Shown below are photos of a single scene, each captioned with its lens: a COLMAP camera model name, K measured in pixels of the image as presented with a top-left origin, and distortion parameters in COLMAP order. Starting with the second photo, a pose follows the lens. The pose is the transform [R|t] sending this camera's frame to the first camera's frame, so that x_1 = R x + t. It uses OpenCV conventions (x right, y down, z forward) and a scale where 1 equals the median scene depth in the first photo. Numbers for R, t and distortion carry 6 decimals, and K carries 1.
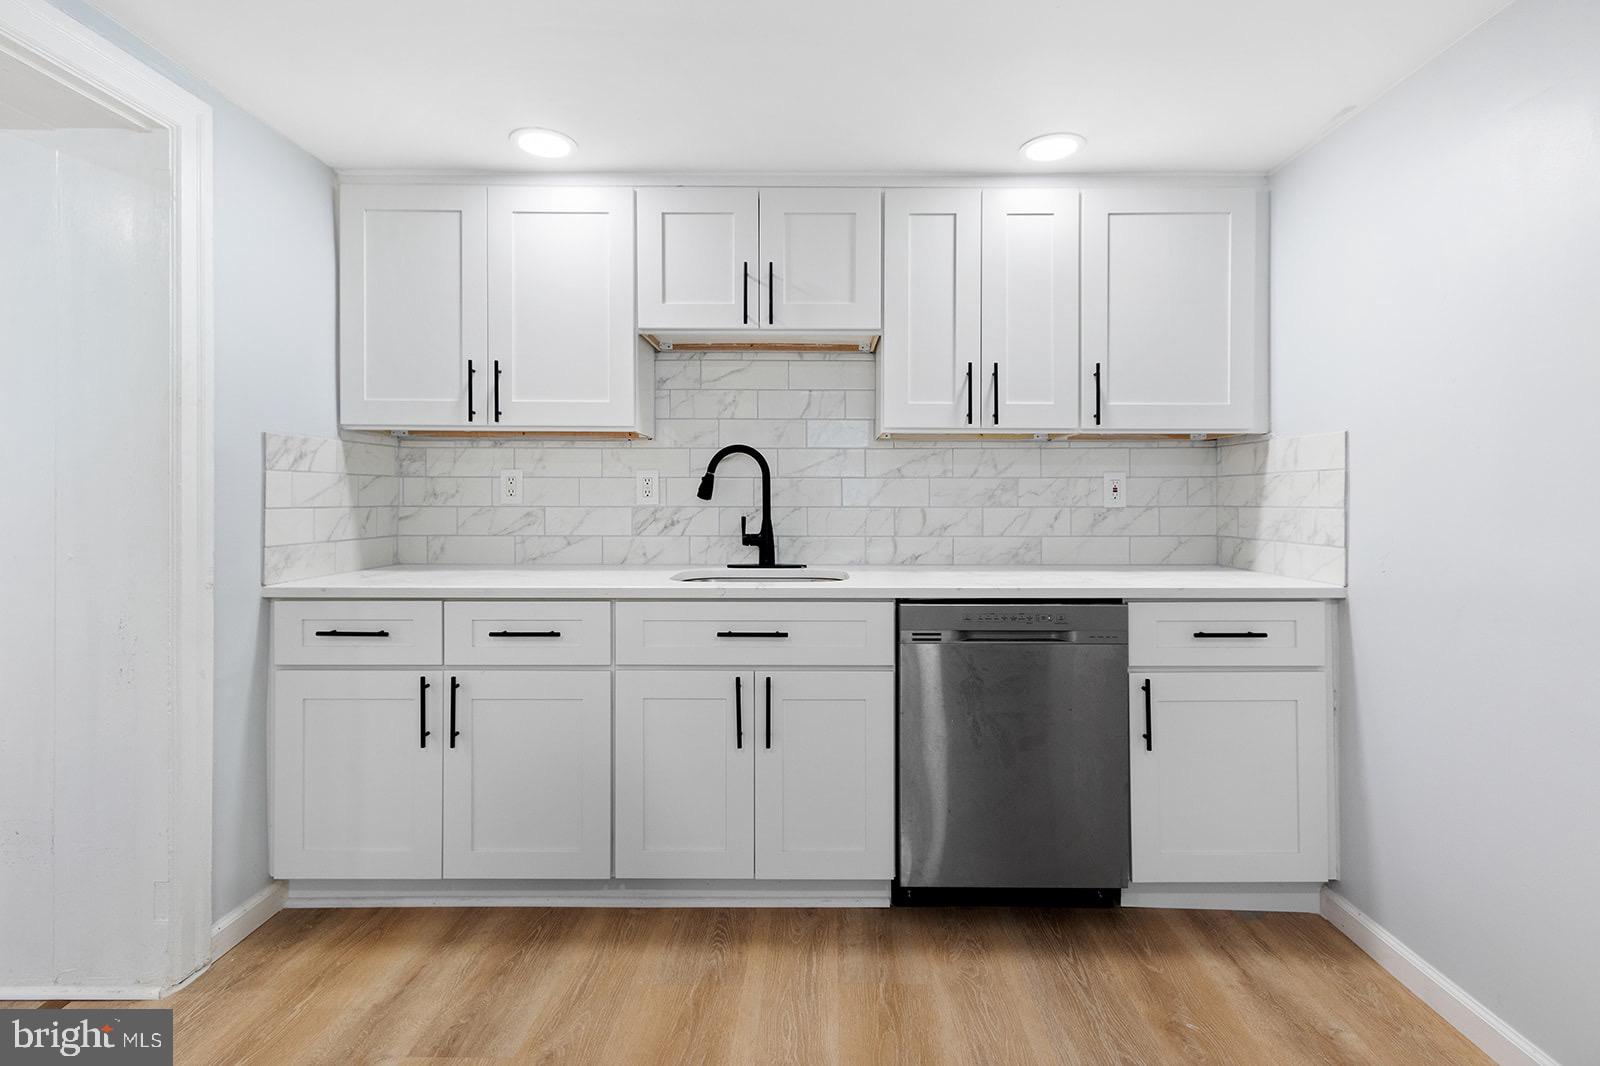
lens RADIAL K [[772.3, 0, 818.6], [0, 772.3, 495.4], [0, 0, 1]] dist [0.008105, -0.000165]
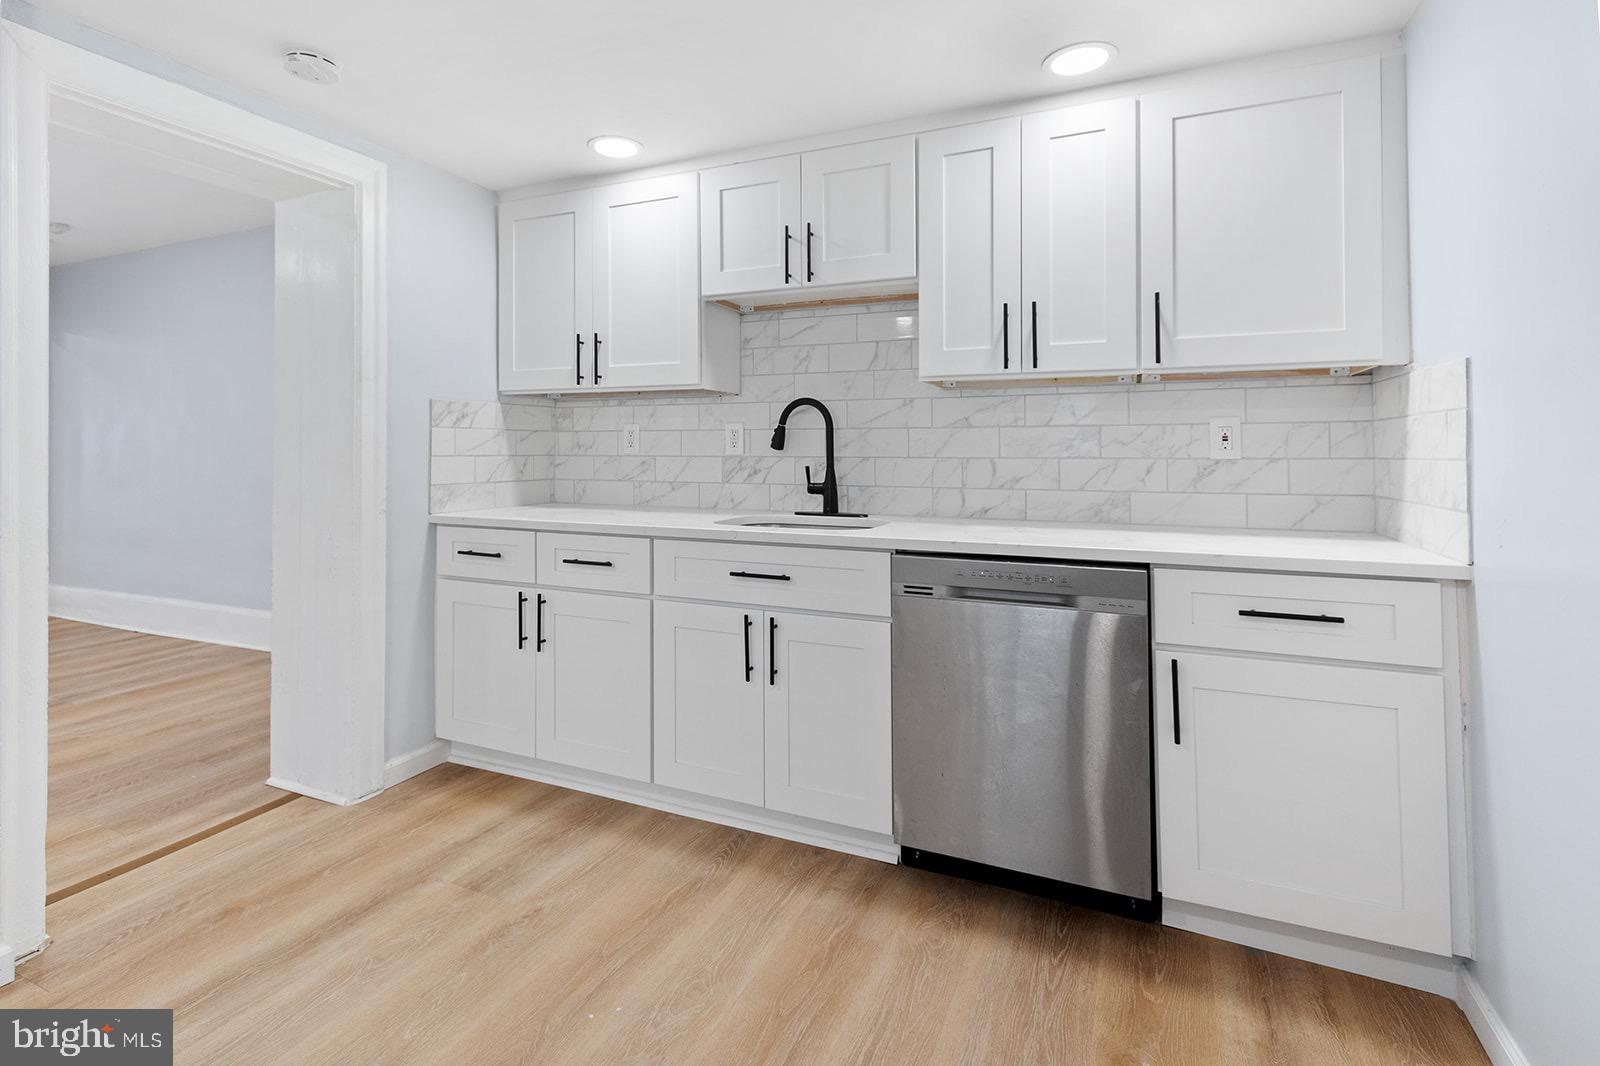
lens RADIAL K [[772.9, 0, 784.4], [0, 772.9, 439.0], [0, 0, 1]] dist [0.006167, -0.000074]
pose [[0.910578, -0.006087, -0.413293, 0.338968], [0.000954, 0.999920, -0.012624, 0.004136], [0.413336, 0.011101, 0.910511, 0.036597]]
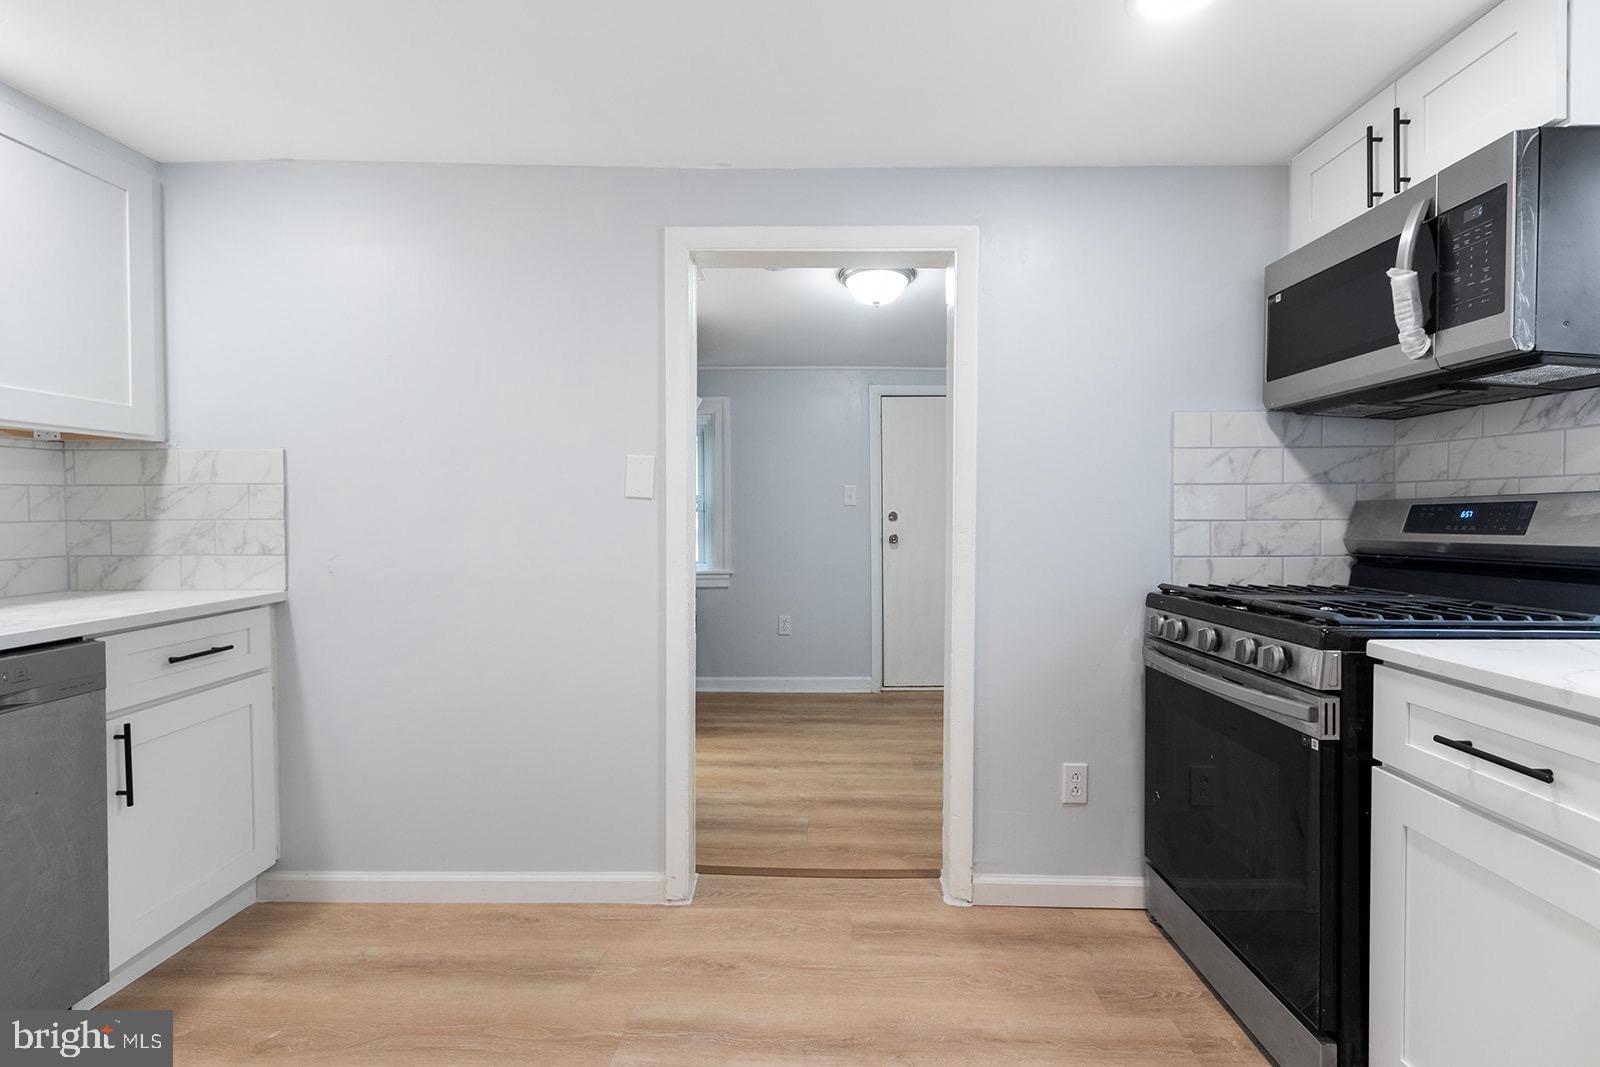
lens RADIAL K [[775.0, 0, 802.0], [0, 775.0, 525.1], [0, 0, 1]] dist [0.001231, 0.000053]
pose [[0.019870, -0.018569, 0.999630, -0.357849], [0.001268, 0.999827, 0.018547, 0.004485], [-0.999802, 0.000899, 0.019890, 0.212381]]
